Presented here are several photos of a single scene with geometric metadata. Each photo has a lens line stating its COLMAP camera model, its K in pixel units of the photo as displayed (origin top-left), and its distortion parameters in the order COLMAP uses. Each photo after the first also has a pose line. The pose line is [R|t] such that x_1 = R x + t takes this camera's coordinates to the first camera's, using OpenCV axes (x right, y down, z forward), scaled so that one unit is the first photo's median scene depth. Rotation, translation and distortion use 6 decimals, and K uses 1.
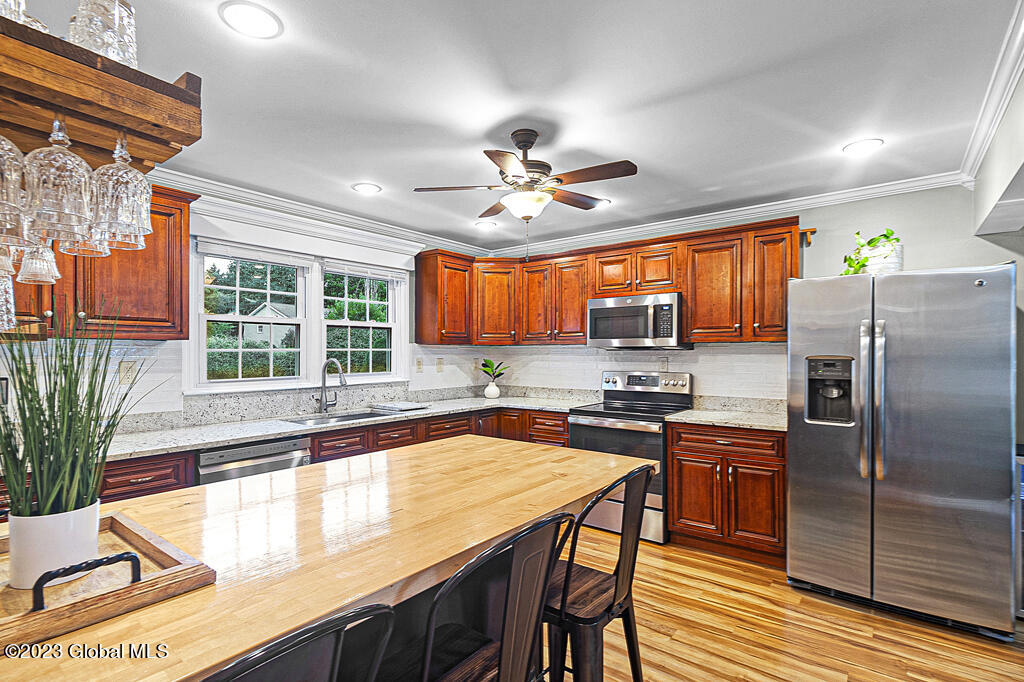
lens RADIAL K [[499.1, 0, 495.3], [0, 499.1, 353.1], [0, 0, 1]] dist [0.001223, 0.000051]
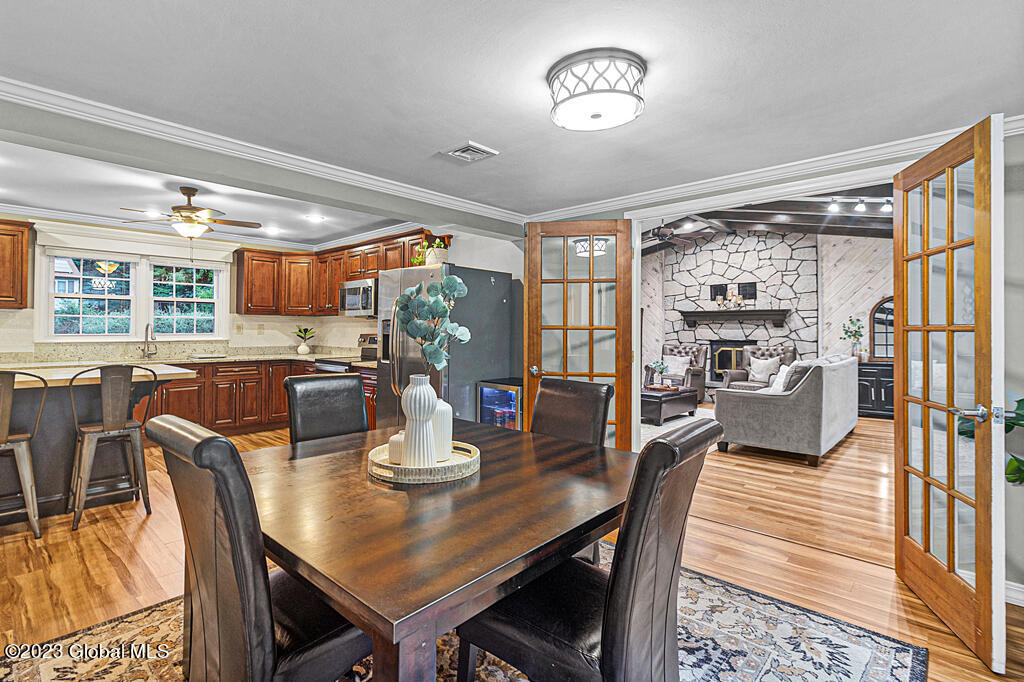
lens RADIAL K [[479.1, 0, 485.5], [0, 479.1, 336.9], [0, 0, 1]] dist [-0.000633, -0.000093]
pose [[0.996419, 0.008427, -0.084132, 0.735306], [-0.007180, 0.999860, 0.015121, 0.022933], [0.084247, -0.014463, 0.996340, -0.327248]]
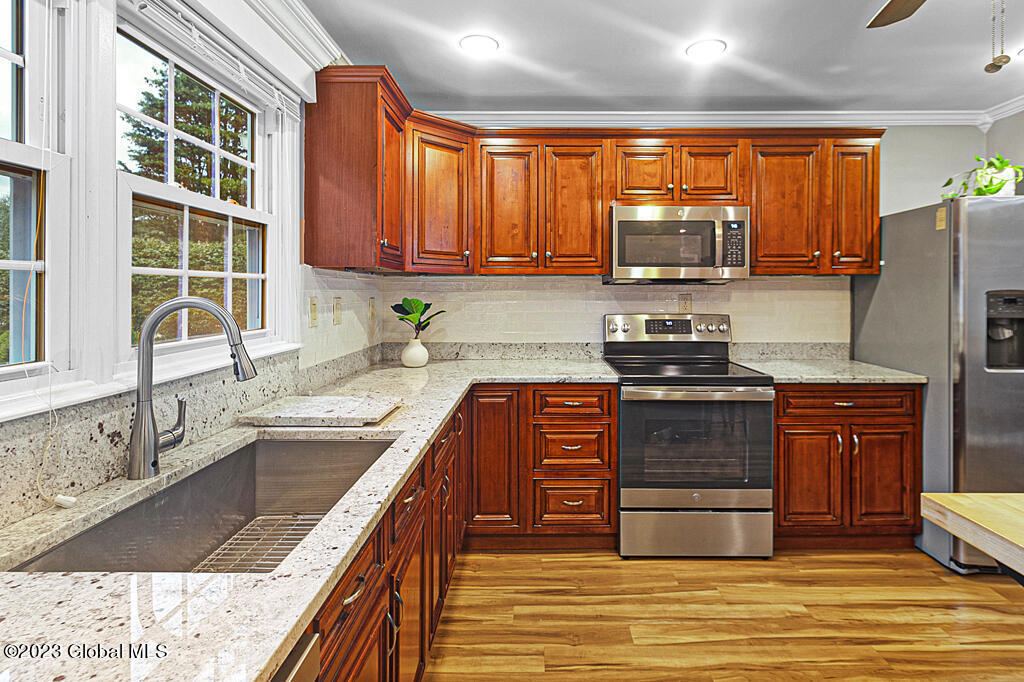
lens RADIAL K [[514.2, 0, 537.5], [0, 514.2, 296.3], [0, 0, 1]] dist [0.000609, 0.000185]
pose [[0.775885, -0.002503, 0.630869, -0.327654], [-0.000585, 0.999989, 0.004687, 0.008195], [-0.630874, -0.004005, 0.775875, 0.555157]]
